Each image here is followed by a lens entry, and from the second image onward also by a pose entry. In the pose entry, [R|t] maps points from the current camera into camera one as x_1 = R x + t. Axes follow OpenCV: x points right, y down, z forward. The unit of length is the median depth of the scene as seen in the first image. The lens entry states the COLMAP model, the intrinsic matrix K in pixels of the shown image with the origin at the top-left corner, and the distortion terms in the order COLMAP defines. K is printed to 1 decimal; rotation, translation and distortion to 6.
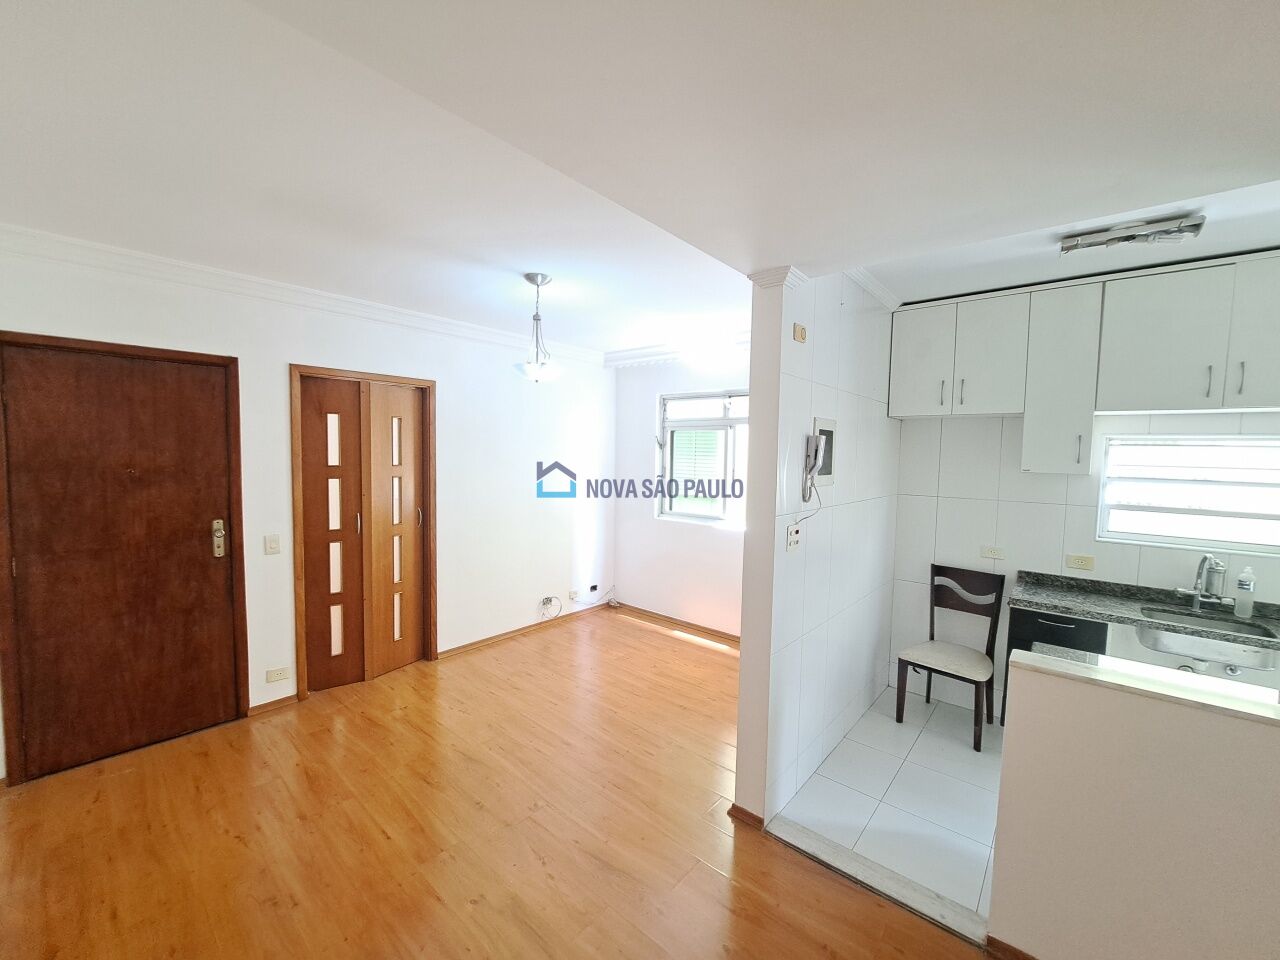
lens RADIAL K [[512.1, 0, 640.0], [0, 512.1, 480.0], [0, 0, 1]] dist [-0.010998, -0.000210]
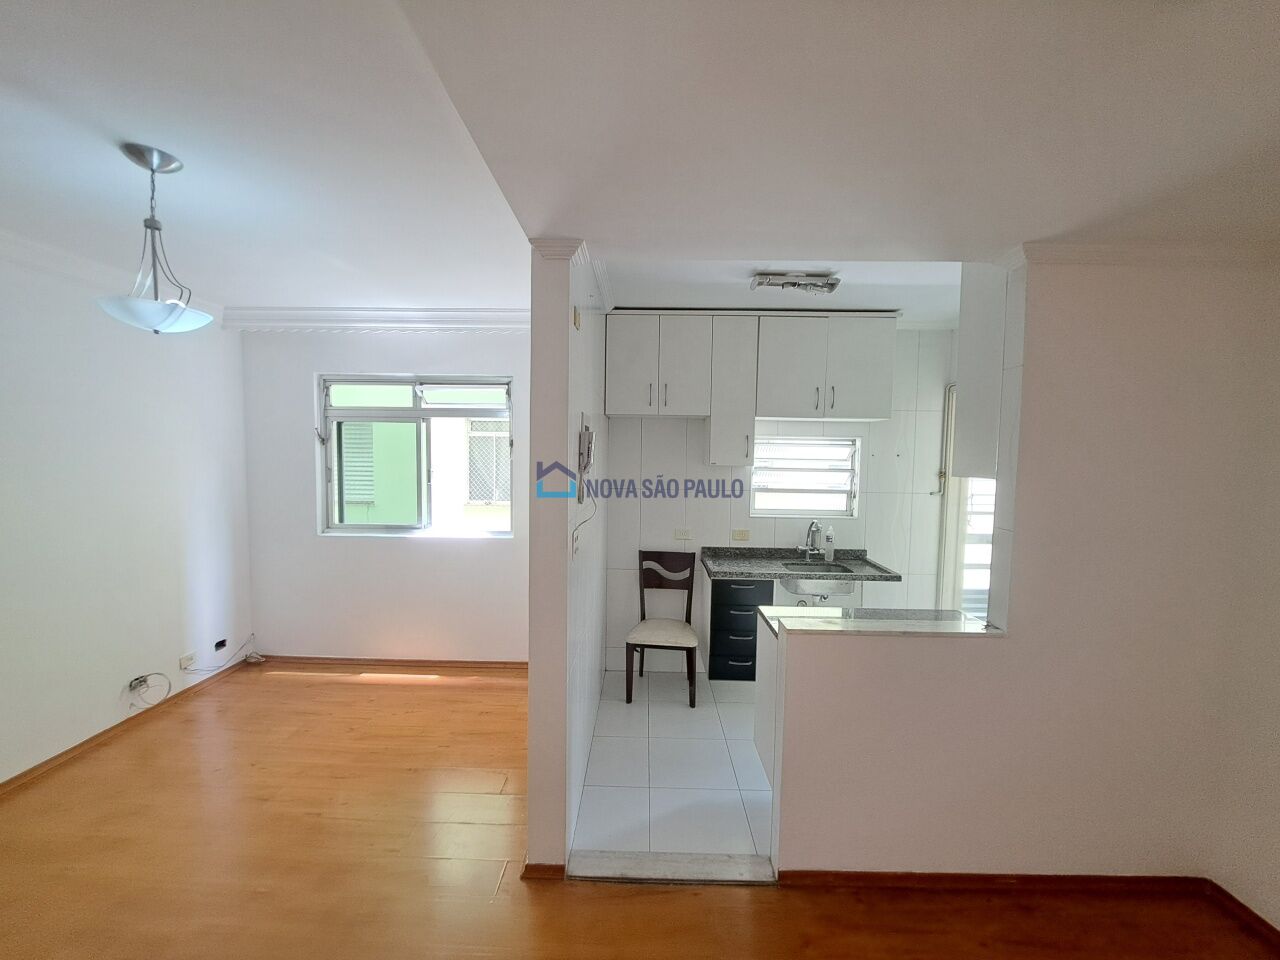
lens RADIAL K [[512.1, 0, 640.0], [0, 512.1, 480.0], [0, 0, 1]] dist [-0.010998, -0.000210]
pose [[0.767406, -0.039628, 0.639936, -0.138151], [0.034940, 0.999190, 0.019974, -0.009896], [-0.640209, 0.007031, 0.768169, 0.166730]]
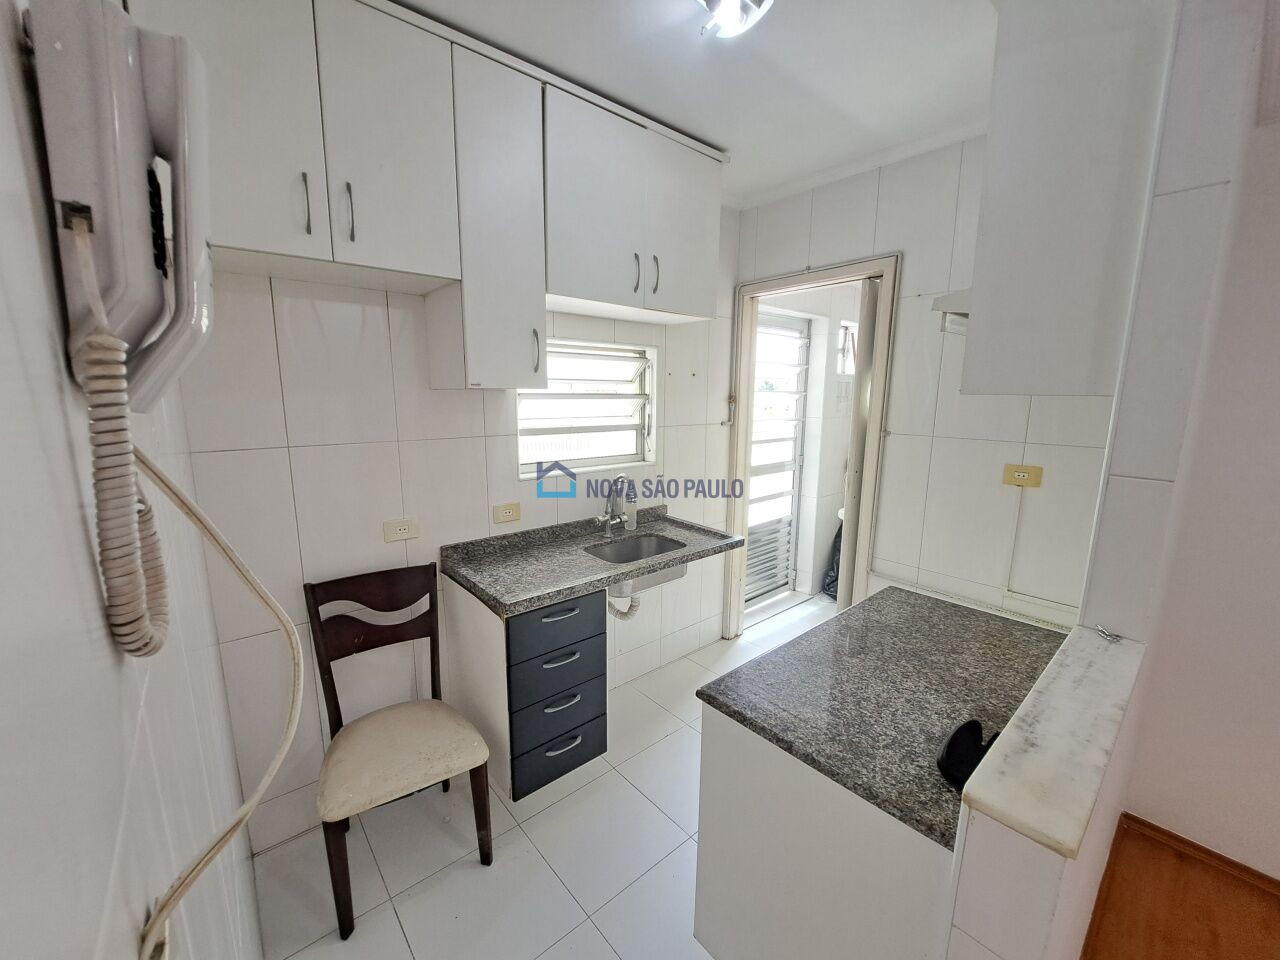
lens RADIAL K [[512.1, 0, 640.0], [0, 512.1, 480.0], [0, 0, 1]] dist [-0.010998, -0.000210]
pose [[0.156310, -0.185328, 0.970165, 0.182314], [0.048037, 0.982503, 0.179946, -0.006583], [-0.986539, 0.018476, 0.162478, 0.659579]]
